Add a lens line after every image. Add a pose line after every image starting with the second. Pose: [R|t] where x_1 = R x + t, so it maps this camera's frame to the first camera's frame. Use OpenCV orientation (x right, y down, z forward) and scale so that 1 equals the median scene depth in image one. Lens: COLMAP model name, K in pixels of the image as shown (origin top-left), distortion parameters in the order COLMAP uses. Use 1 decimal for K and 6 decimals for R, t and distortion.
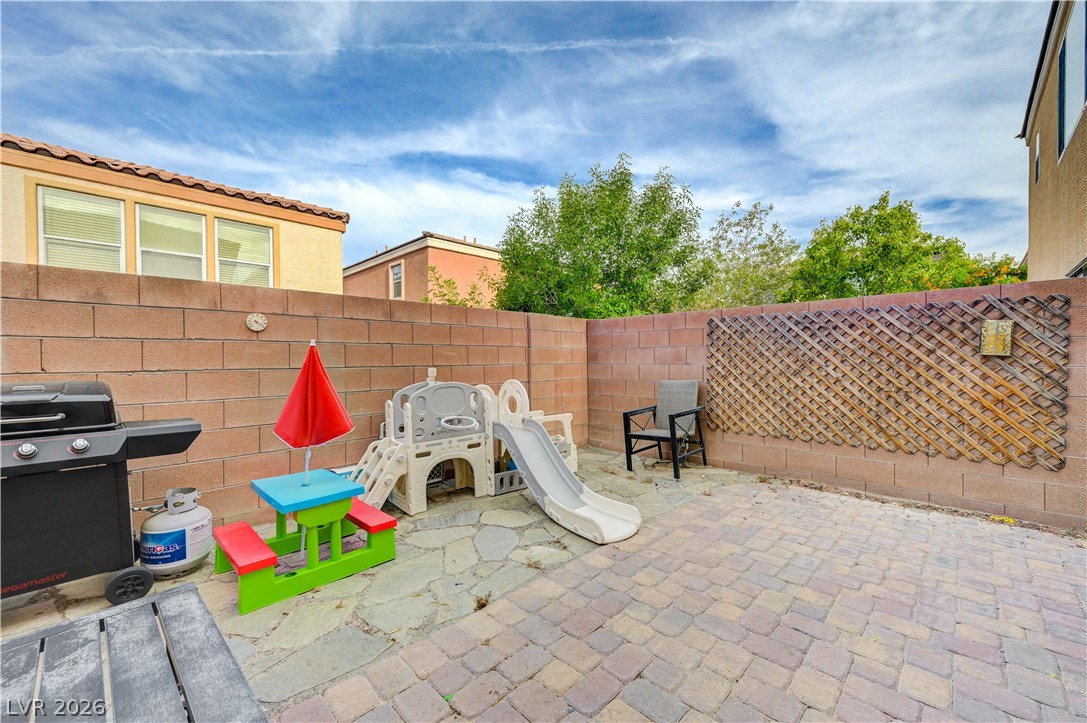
lens RADIAL K [[429.5, 0, 545.7], [0, 429.5, 364.5], [0, 0, 1]] dist [-0.000572, 0.000252]
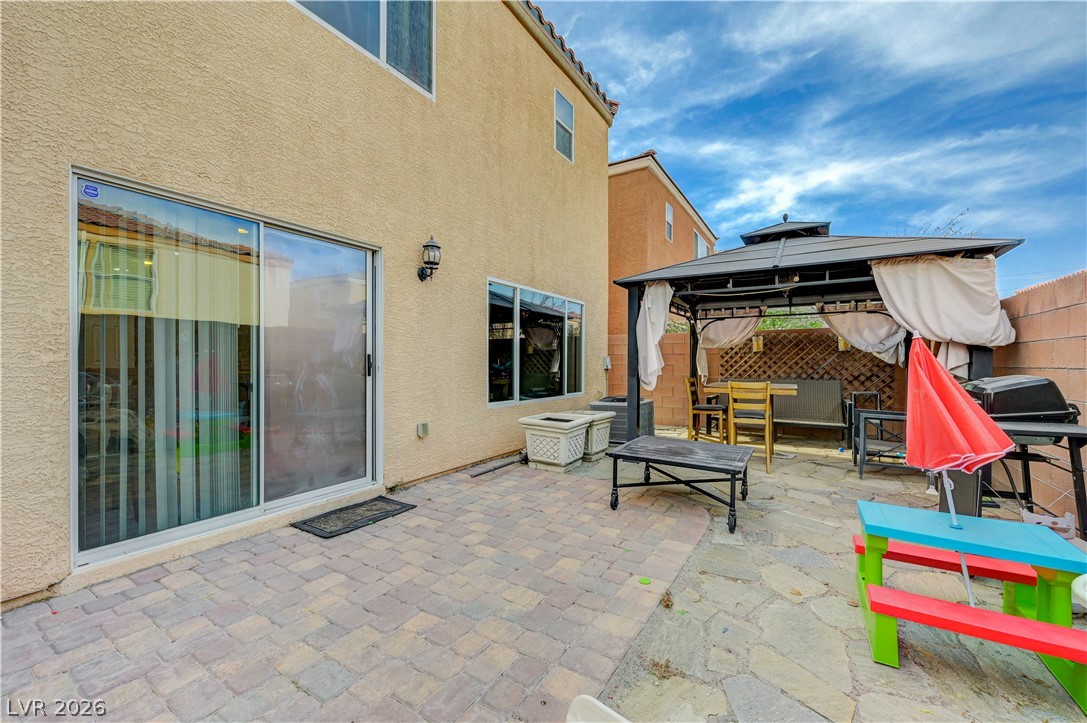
lens RADIAL K [[429.5, 0, 543.8], [0, 429.5, 363.0], [0, 0, 1]] dist [-0.000572, 0.000252]
pose [[-0.978725, 0.005664, -0.205100, 0.350054], [0.003050, 0.999910, 0.013059, -0.012863], [0.205156, 0.012155, -0.978654, 1.994765]]
